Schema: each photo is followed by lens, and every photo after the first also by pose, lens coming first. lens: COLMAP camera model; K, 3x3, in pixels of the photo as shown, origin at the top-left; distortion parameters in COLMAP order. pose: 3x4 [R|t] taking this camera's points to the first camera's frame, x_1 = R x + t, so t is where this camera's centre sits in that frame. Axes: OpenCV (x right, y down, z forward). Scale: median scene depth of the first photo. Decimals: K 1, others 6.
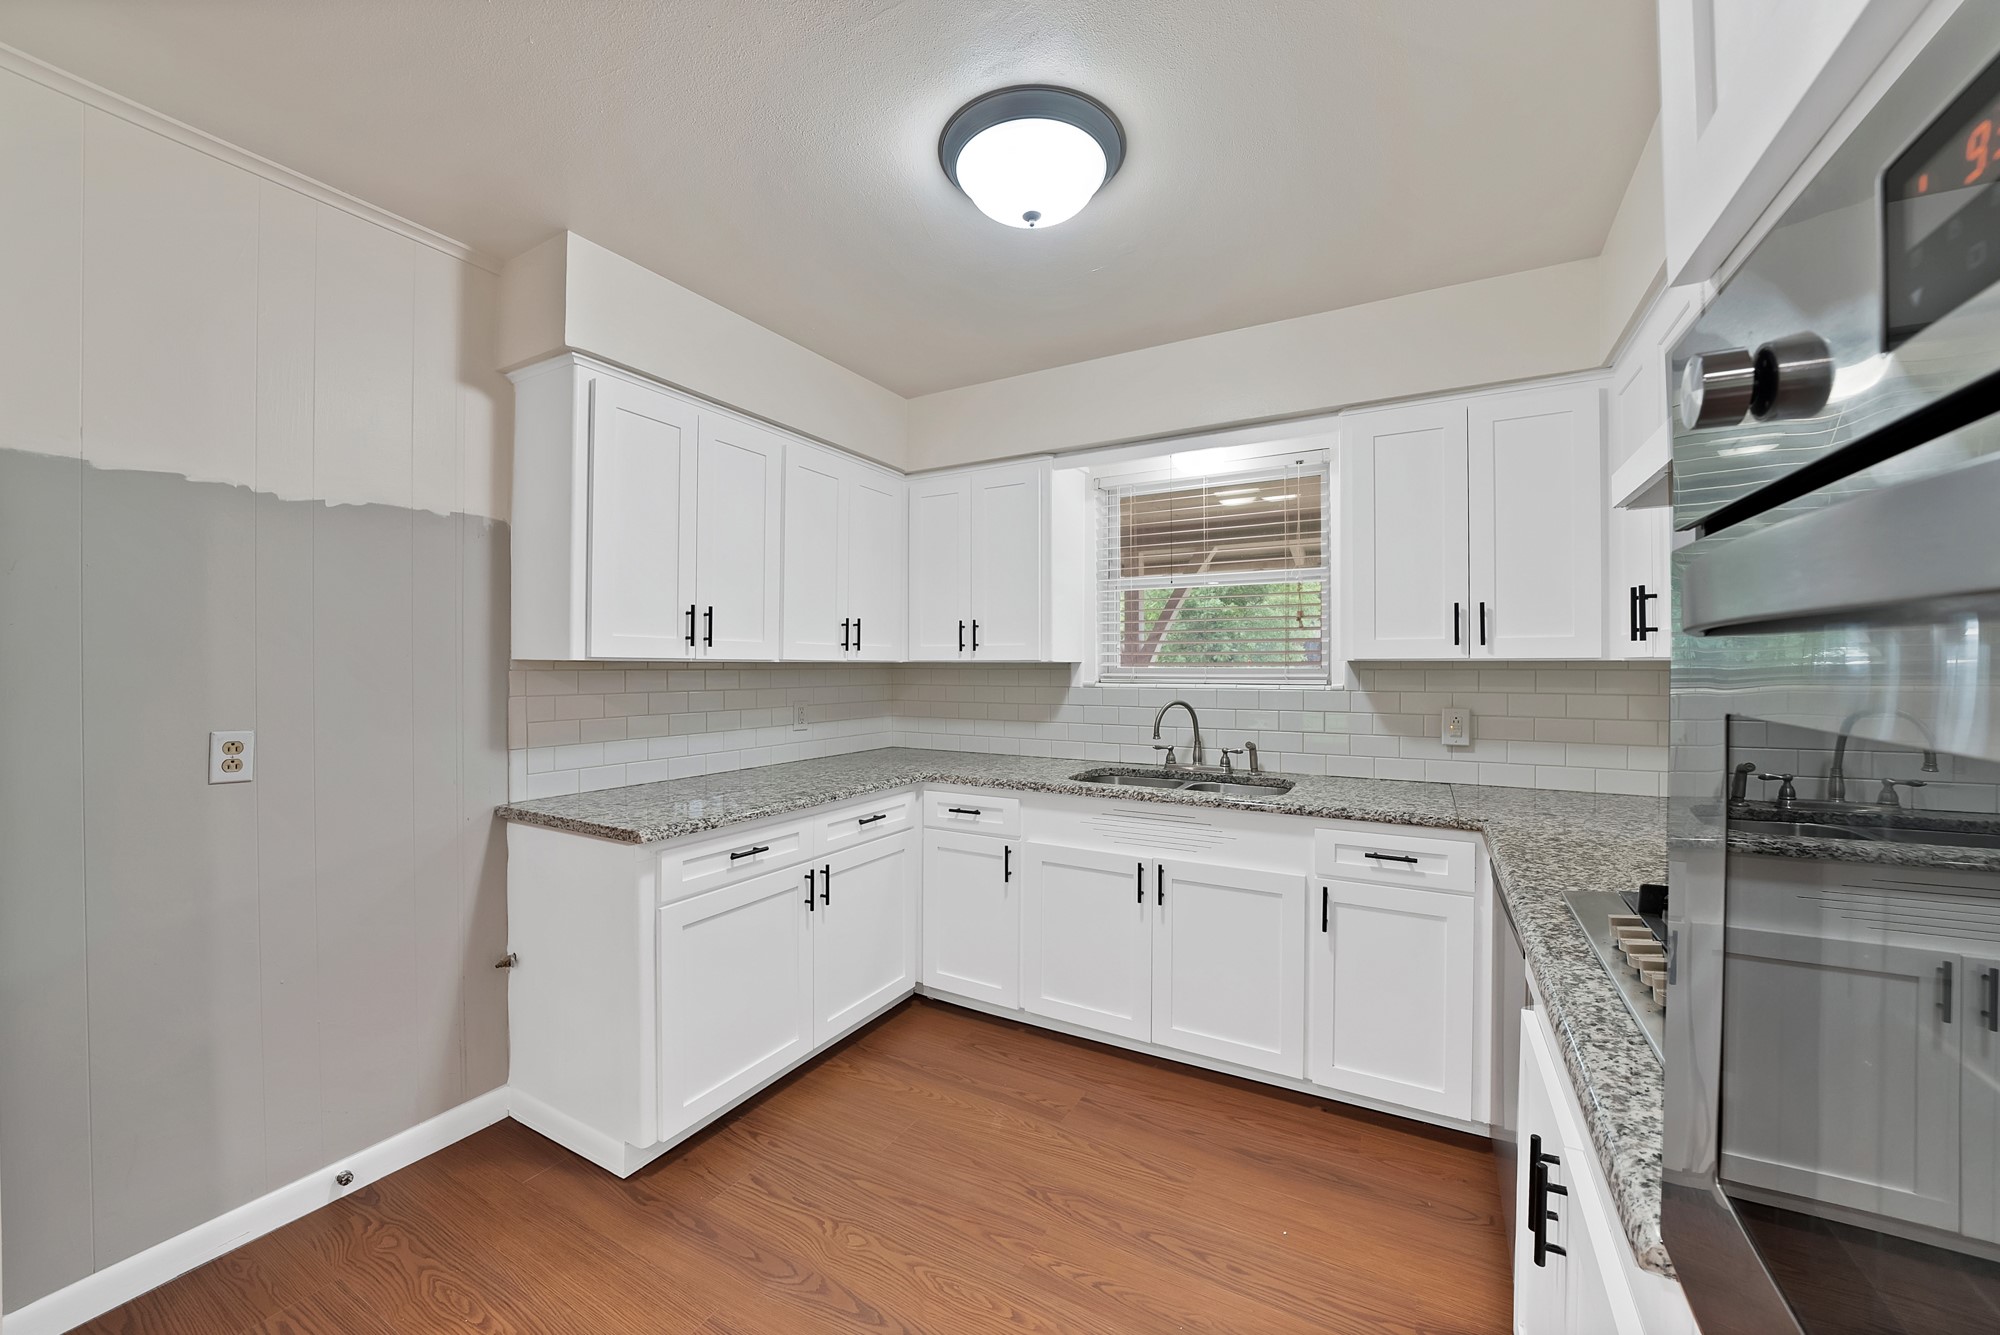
lens RADIAL K [[734.8, 0, 978.2], [0, 734.8, 669.5], [0, 0, 1]] dist [-0.025298, 0.002014]
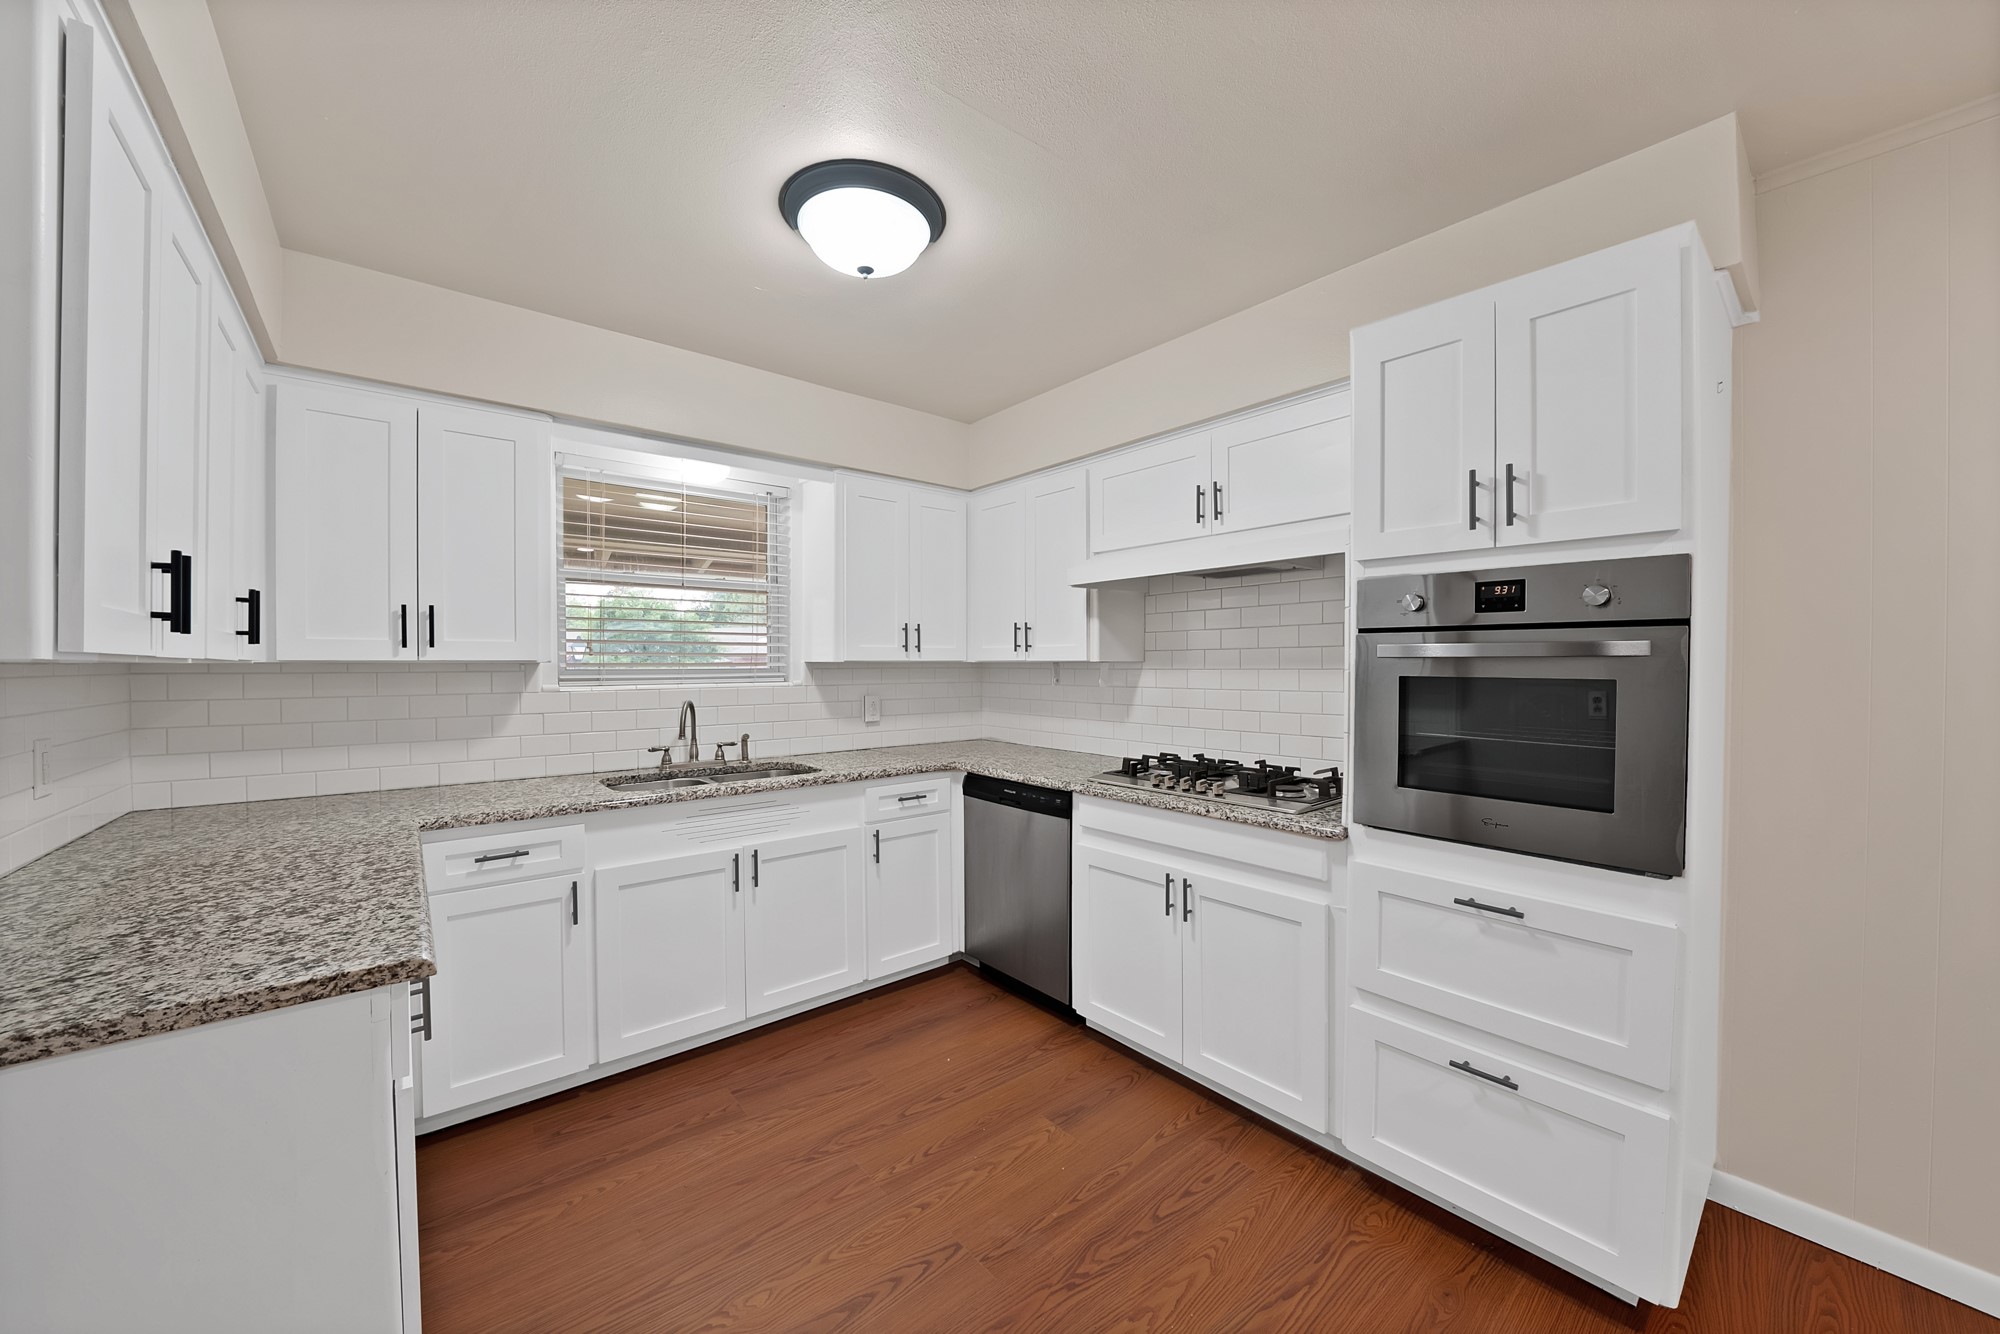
lens RADIAL K [[734.8, 0, 1007.1], [0, 734.8, 673.2], [0, 0, 1]] dist [-0.025298, 0.002014]
pose [[0.336801, -0.011963, 0.941500, -0.668102], [0.006786, 0.999924, 0.010278, -0.003595], [-0.941551, 0.002928, 0.336856, 0.294447]]
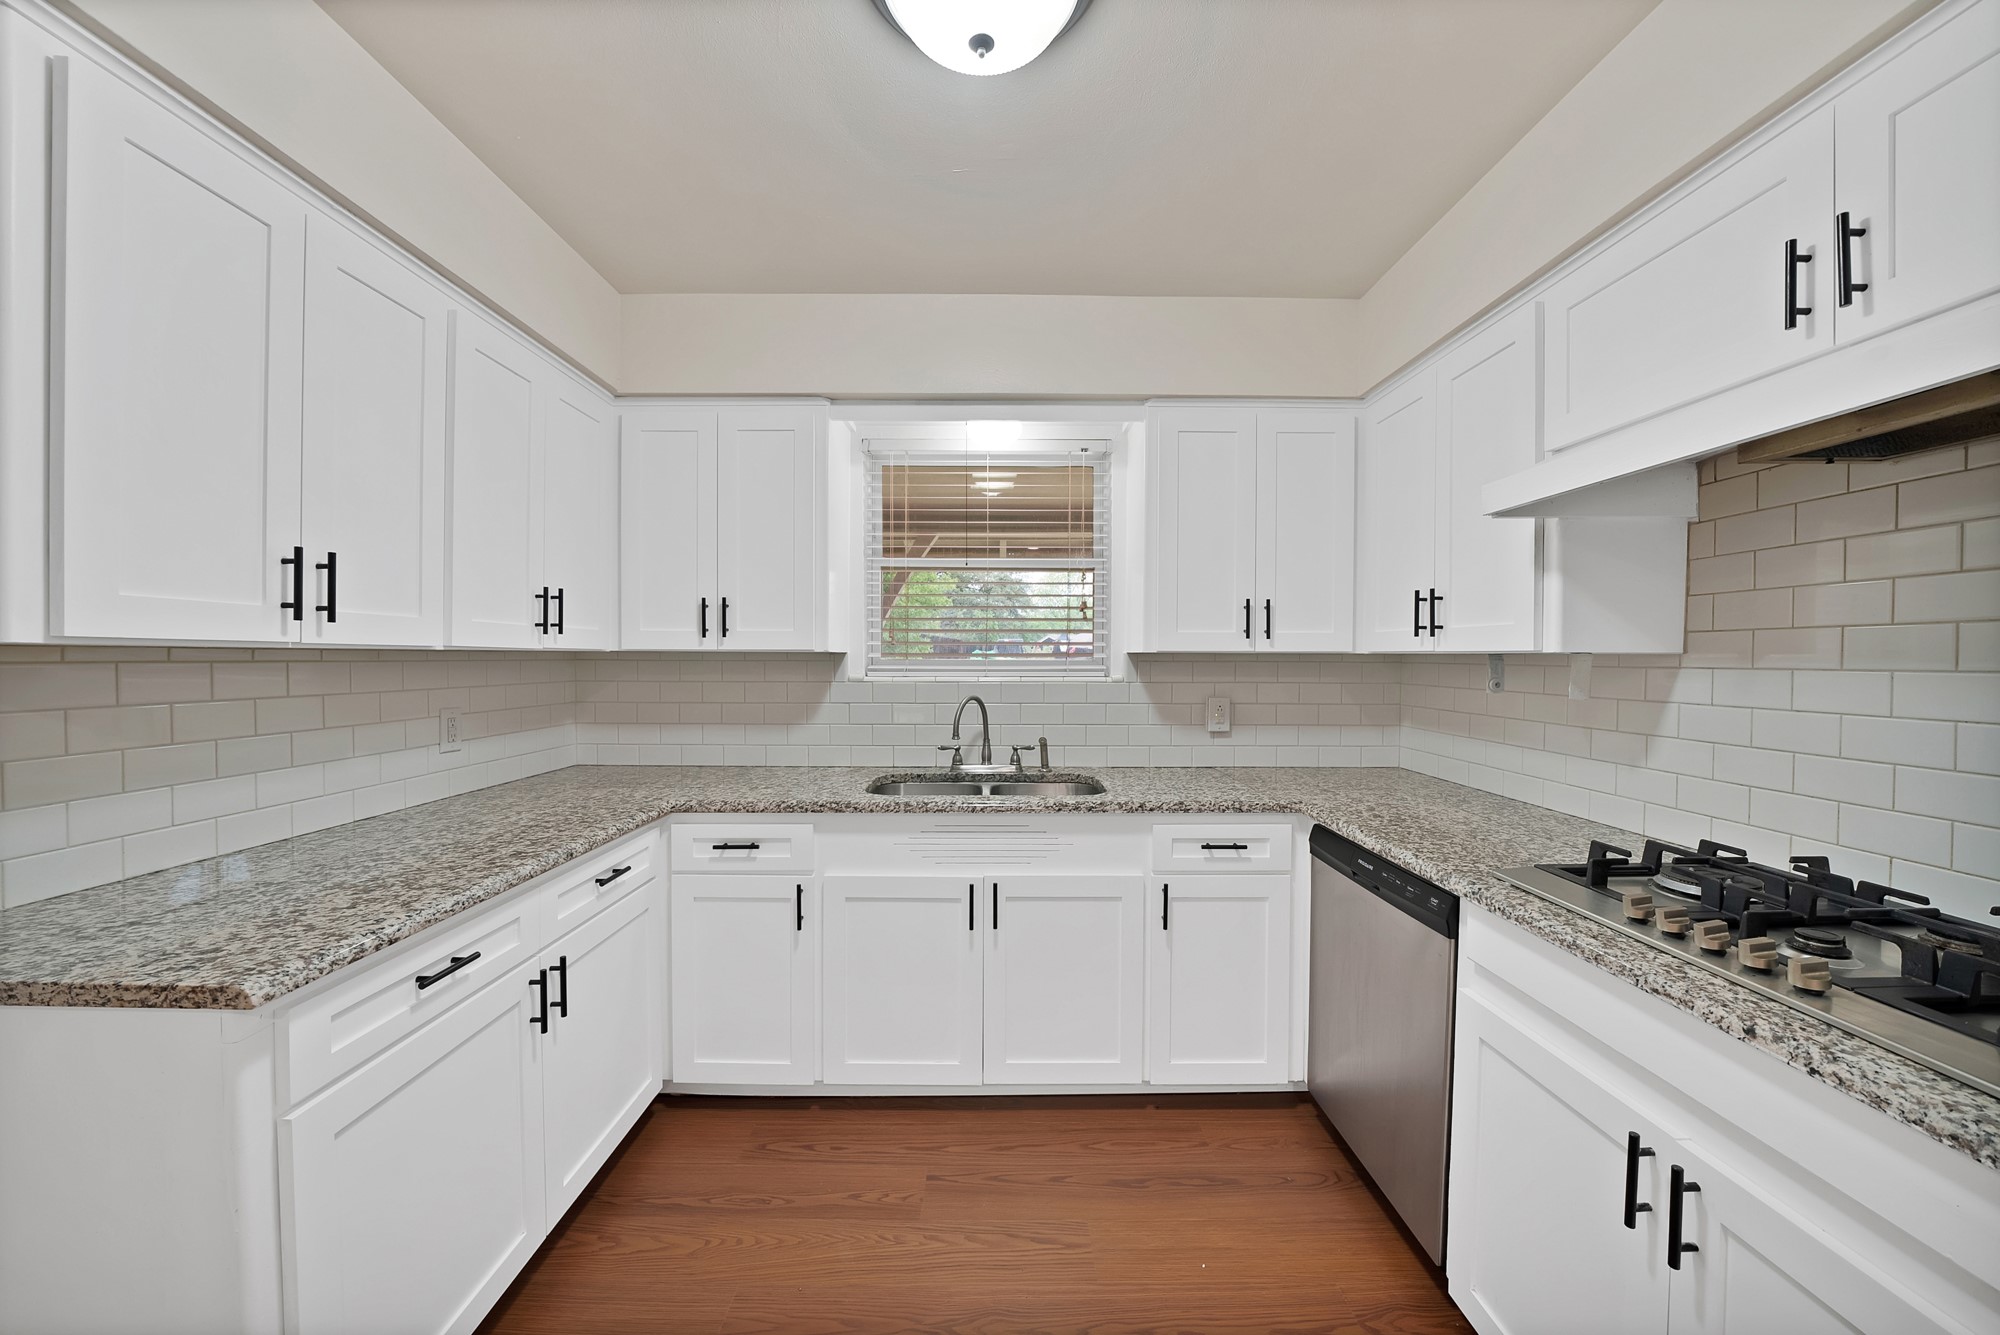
lens RADIAL K [[734.8, 0, 986.1], [0, 734.8, 671.8], [0, 0, 1]] dist [-0.025298, 0.002014]
pose [[0.866167, -0.006993, 0.499706, -0.207850], [-0.001064, 0.999874, 0.015836, -0.001625], [-0.499754, -0.014248, 0.866050, 0.253861]]
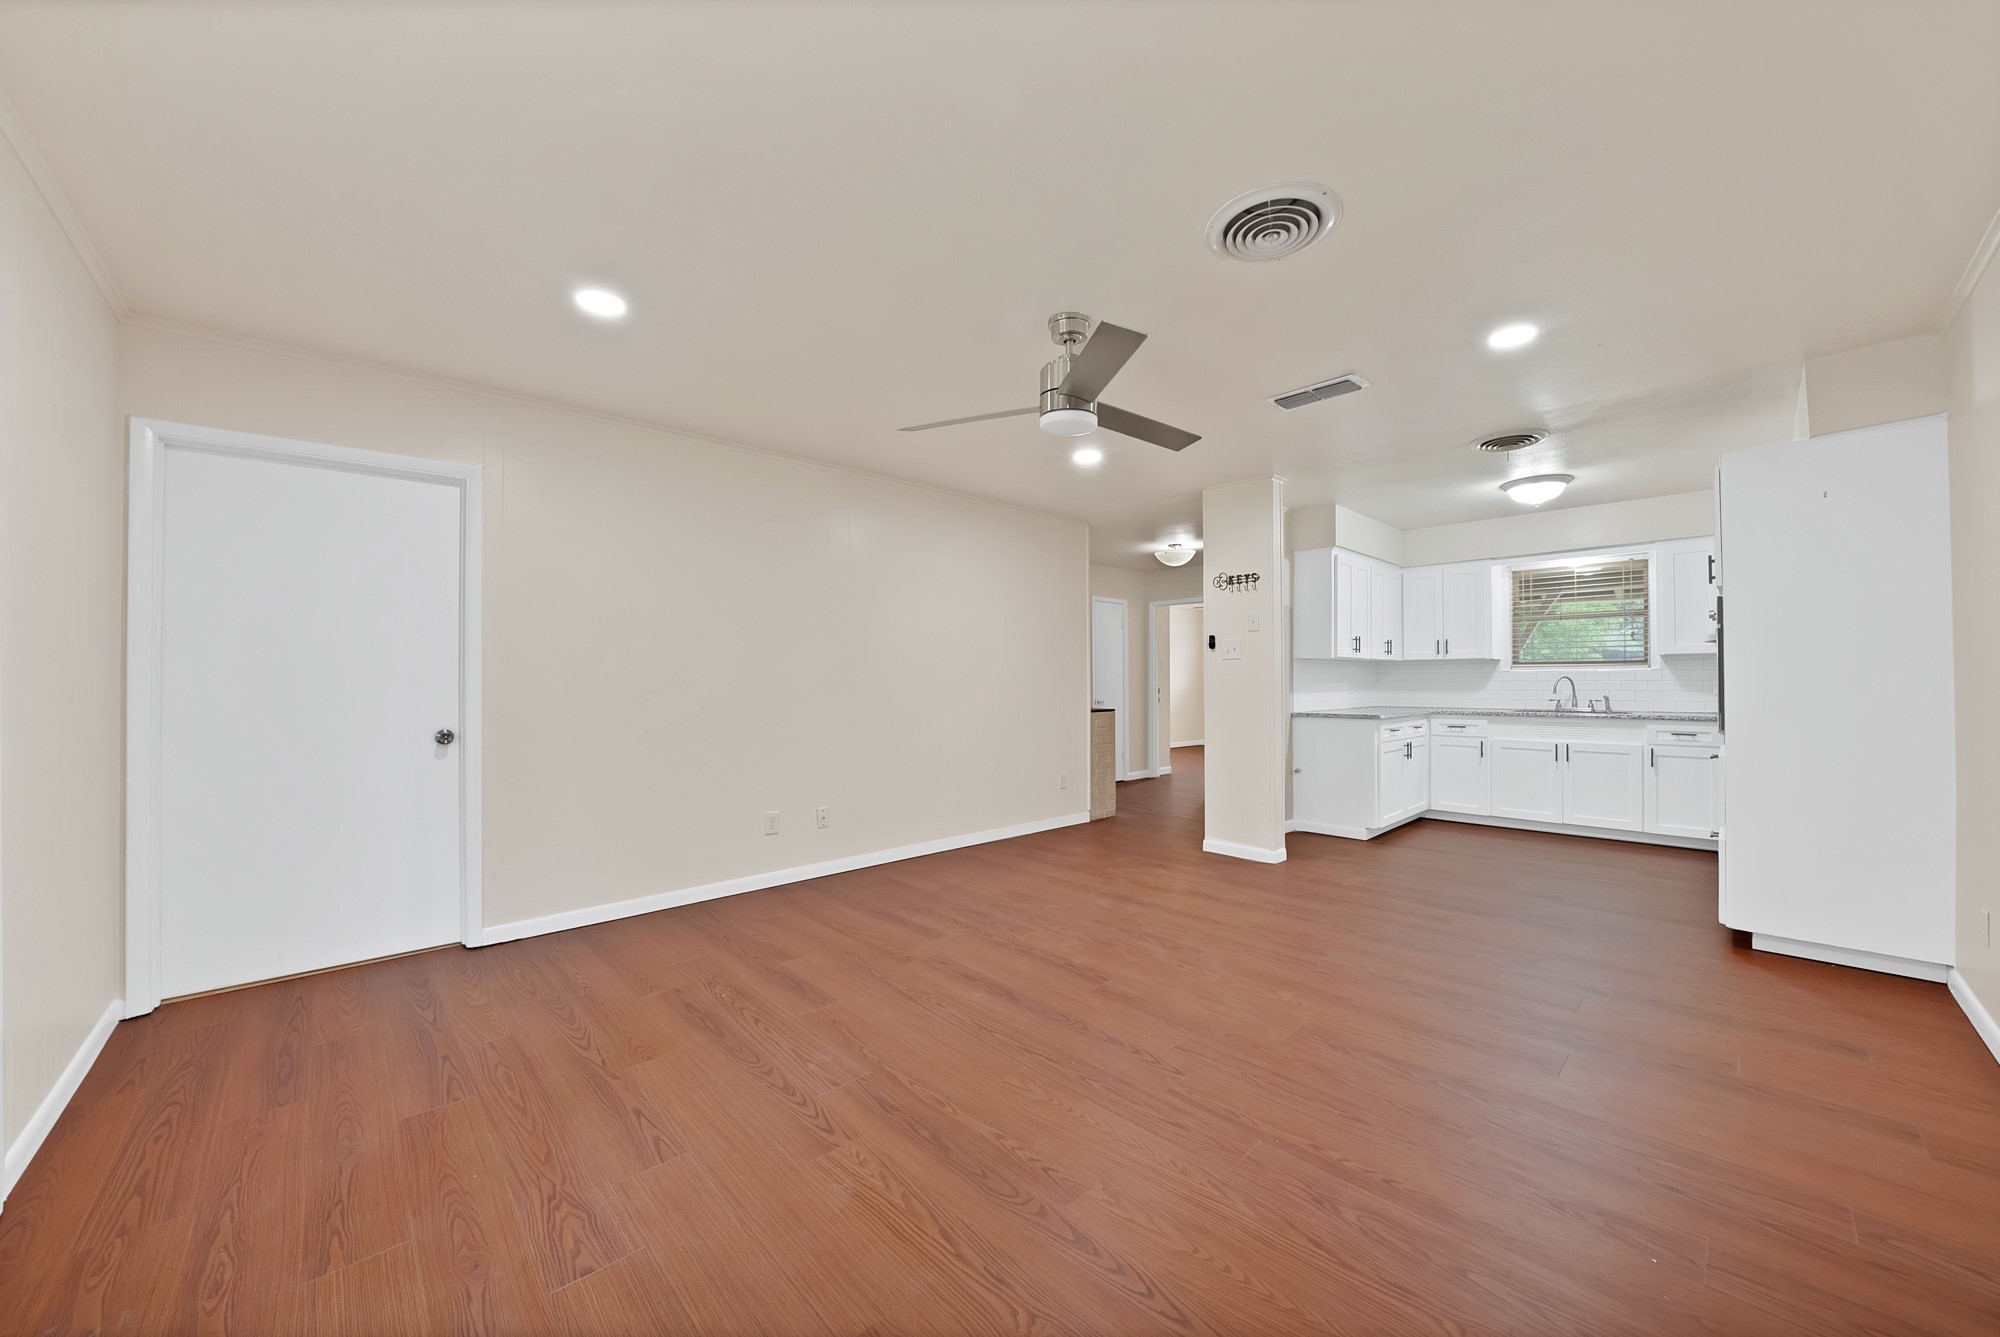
lens RADIAL K [[734.8, 0, 977.1], [0, 734.8, 676.5], [0, 0, 1]] dist [-0.025298, 0.002014]
pose [[0.959830, -0.003683, -0.280559, -0.951431], [0.002839, 0.999990, -0.003416, 0.054839], [0.280569, 0.002483, 0.959831, -1.820033]]
